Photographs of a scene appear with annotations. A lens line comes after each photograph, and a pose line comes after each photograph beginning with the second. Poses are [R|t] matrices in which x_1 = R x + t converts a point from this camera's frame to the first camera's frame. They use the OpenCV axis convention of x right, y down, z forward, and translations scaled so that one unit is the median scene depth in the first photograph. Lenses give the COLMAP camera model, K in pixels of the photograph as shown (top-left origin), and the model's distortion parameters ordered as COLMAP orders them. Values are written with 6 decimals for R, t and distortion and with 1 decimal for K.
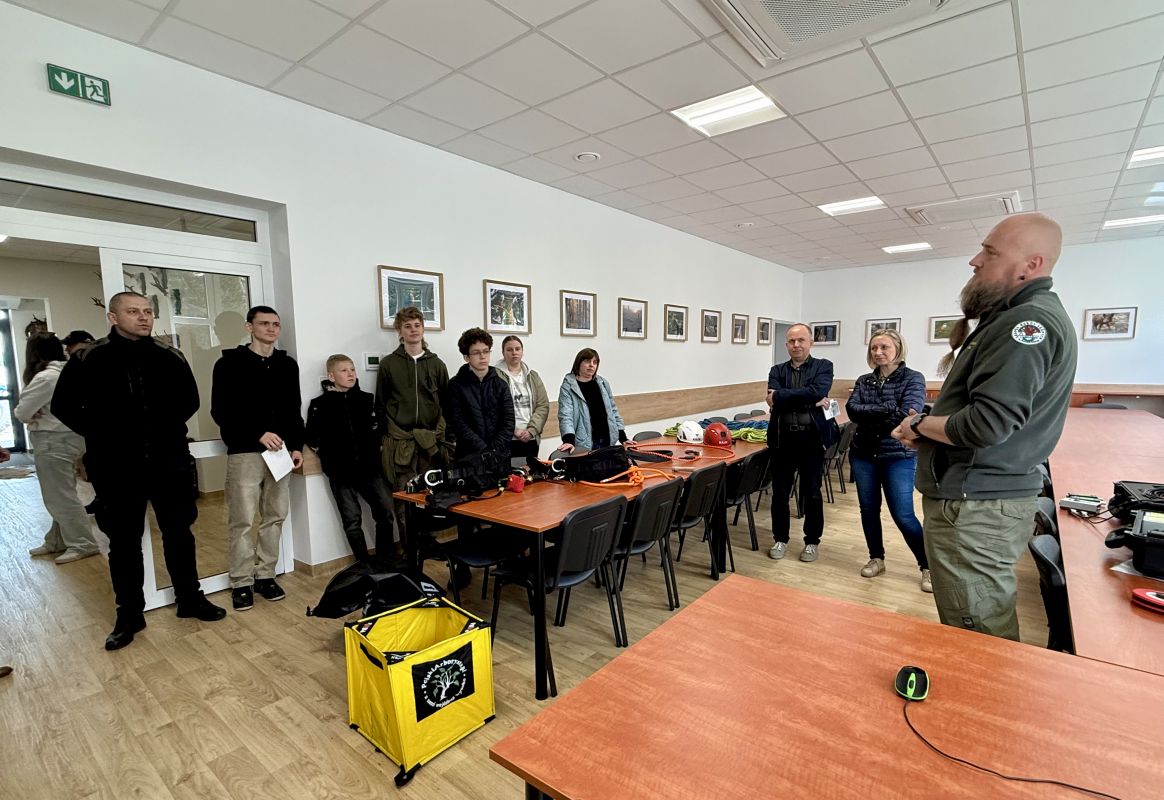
lens RADIAL K [[567.6, 0, 582.4], [0, 567.6, 436.4], [0, 0, 1]] dist [0.002486, 0.000357]
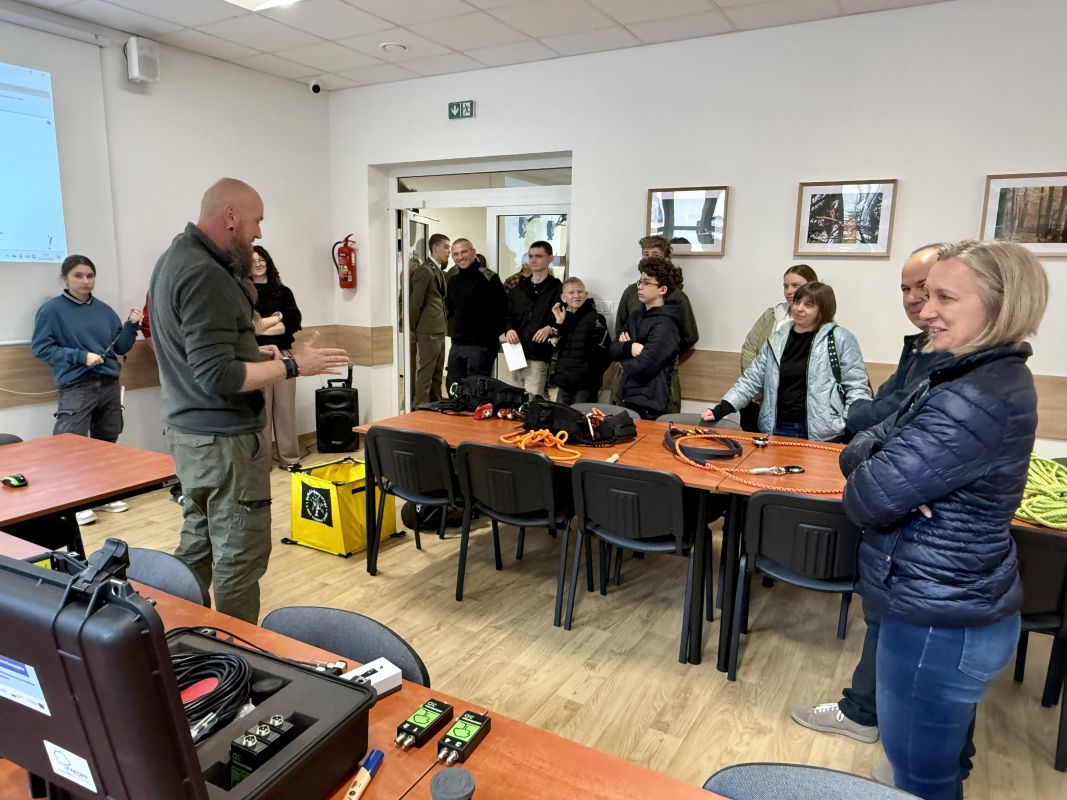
lens RADIAL K [[720.8, 0, 533.5], [0, 720.8, 400.0], [0, 0, 1]] dist [-0.003689, -0.001315]
pose [[0.164640, 0.184458, -0.968953, 1.292597], [-0.153303, 0.975206, 0.159599, -0.175874], [0.974367, 0.122267, 0.188836, 0.930520]]
